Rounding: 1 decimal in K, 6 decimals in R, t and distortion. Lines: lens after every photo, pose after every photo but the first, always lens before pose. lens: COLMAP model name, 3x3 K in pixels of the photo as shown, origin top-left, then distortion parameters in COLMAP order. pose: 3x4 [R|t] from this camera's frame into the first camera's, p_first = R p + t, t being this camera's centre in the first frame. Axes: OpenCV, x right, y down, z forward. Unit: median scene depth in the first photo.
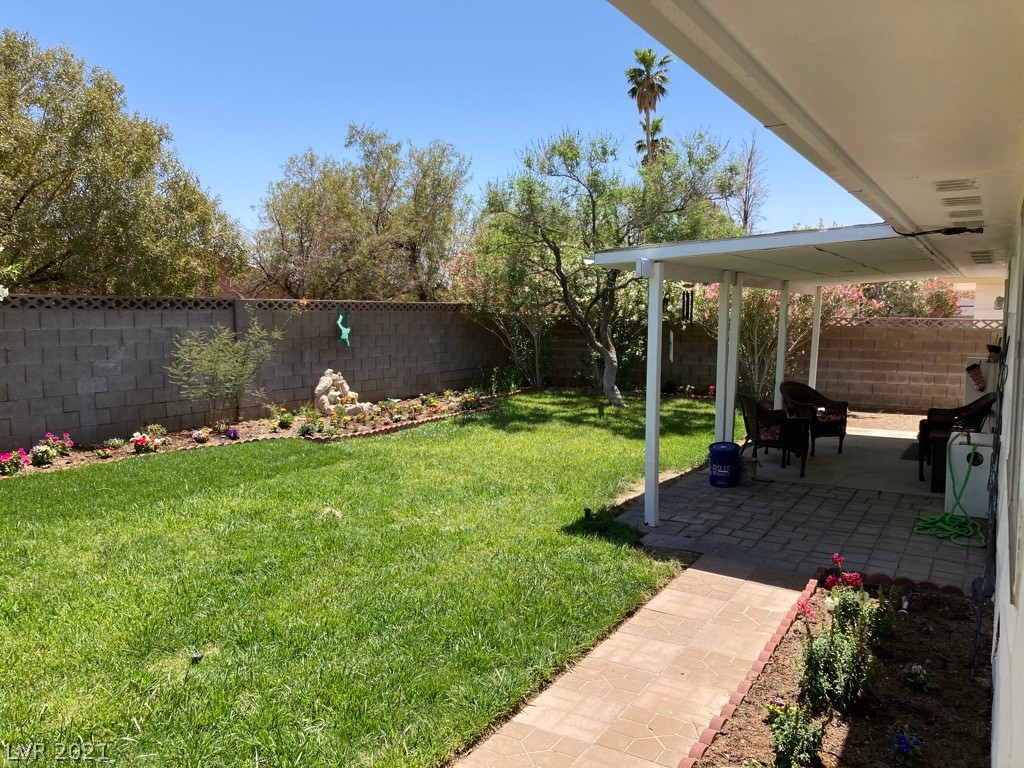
lens RADIAL K [[833.6, 0, 512.0], [0, 833.6, 384.0], [0, 0, 1]] dist [0.054425, -0.061819]
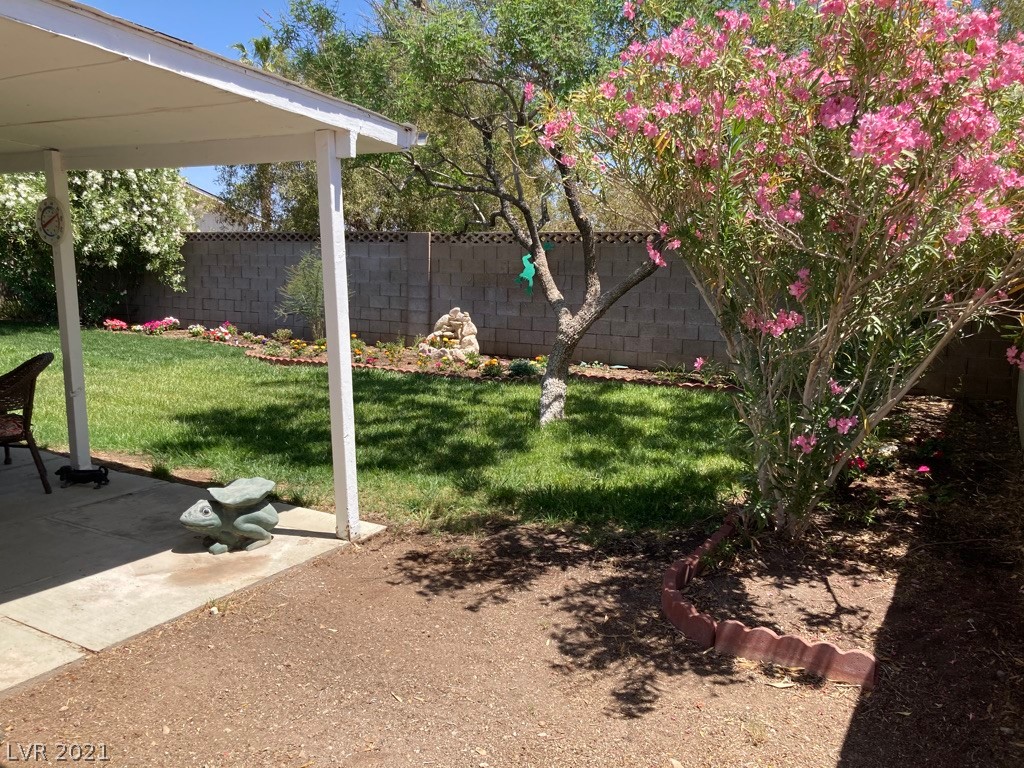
lens RADIAL K [[833.6, 0, 512.0], [0, 833.6, 384.0], [0, 0, 1]] dist [0.054425, -0.061819]
pose [[0.000477, 0.153739, -0.988111, 0.690938], [-0.098523, 0.983311, 0.152944, -0.081276], [0.995135, 0.097279, 0.015616, 1.055277]]
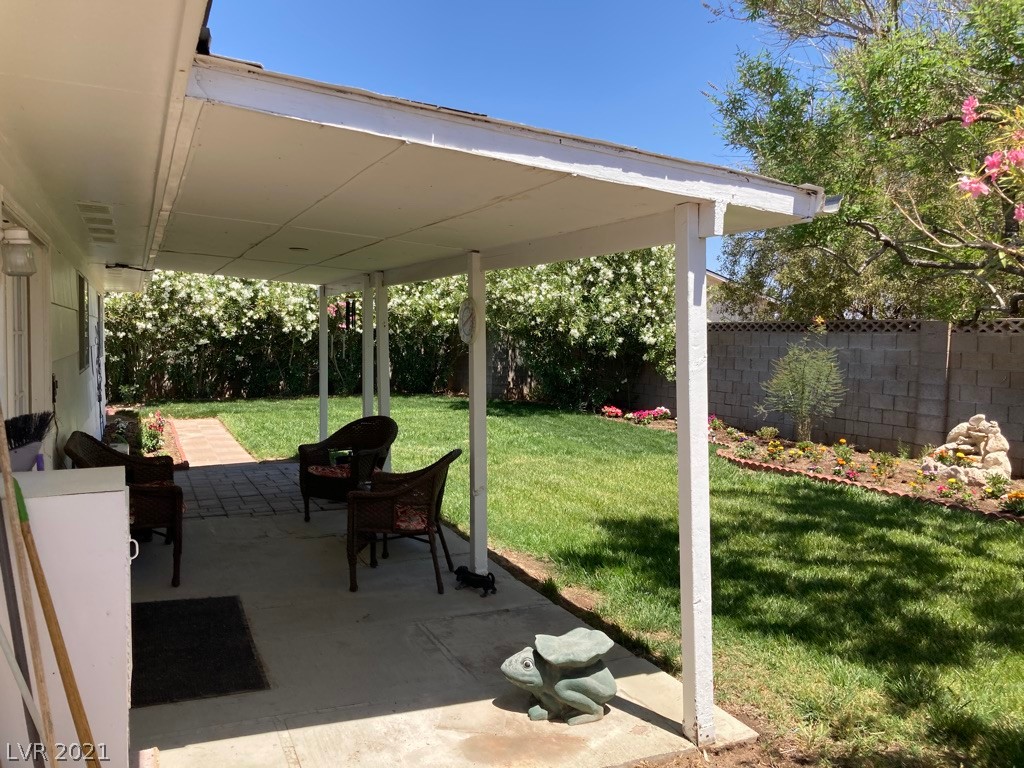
lens RADIAL K [[833.6, 0, 512.0], [0, 833.6, 384.0], [0, 0, 1]] dist [0.054425, -0.061819]
pose [[-0.586361, 0.043273, -0.808893, 0.587846], [-0.080923, 0.990448, 0.111646, -0.091700], [0.805998, 0.130923, -0.577258, 1.090422]]
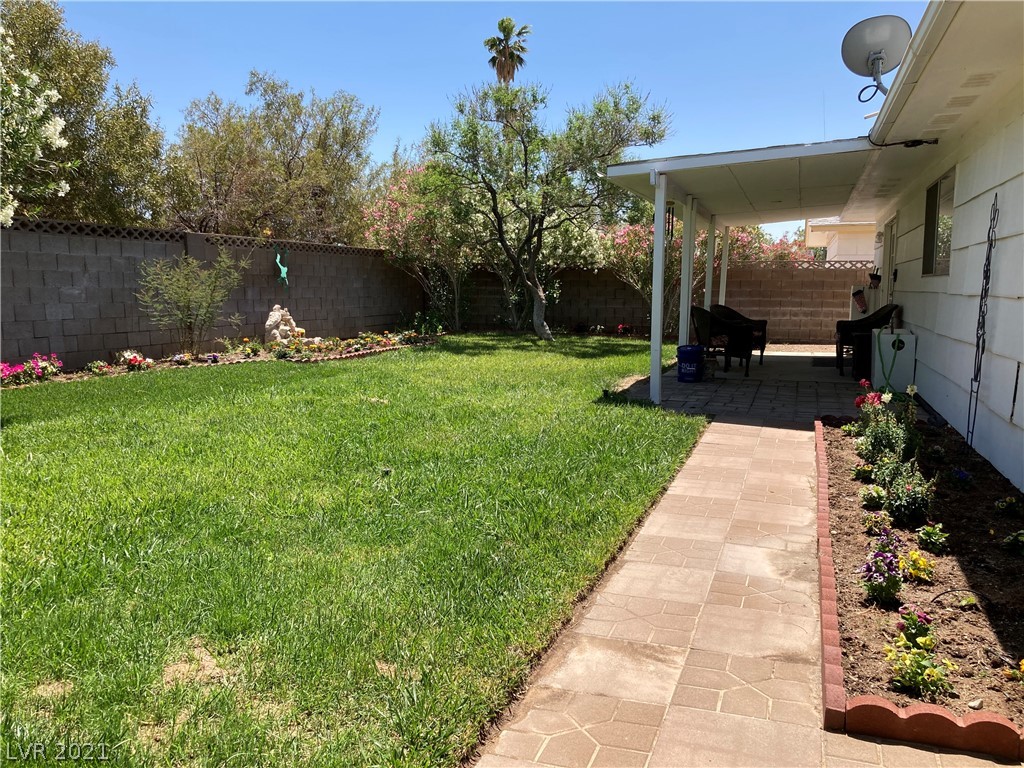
lens RADIAL K [[840.7, 0, 512.0], [0, 840.7, 384.0], [0, 0, 1]] dist [0.025310, -0.002941]
pose [[0.981519, -0.026785, 0.189483, -0.135147], [0.021870, 0.999369, 0.027984, 0.055906], [-0.190113, -0.023323, 0.981485, -0.059884]]
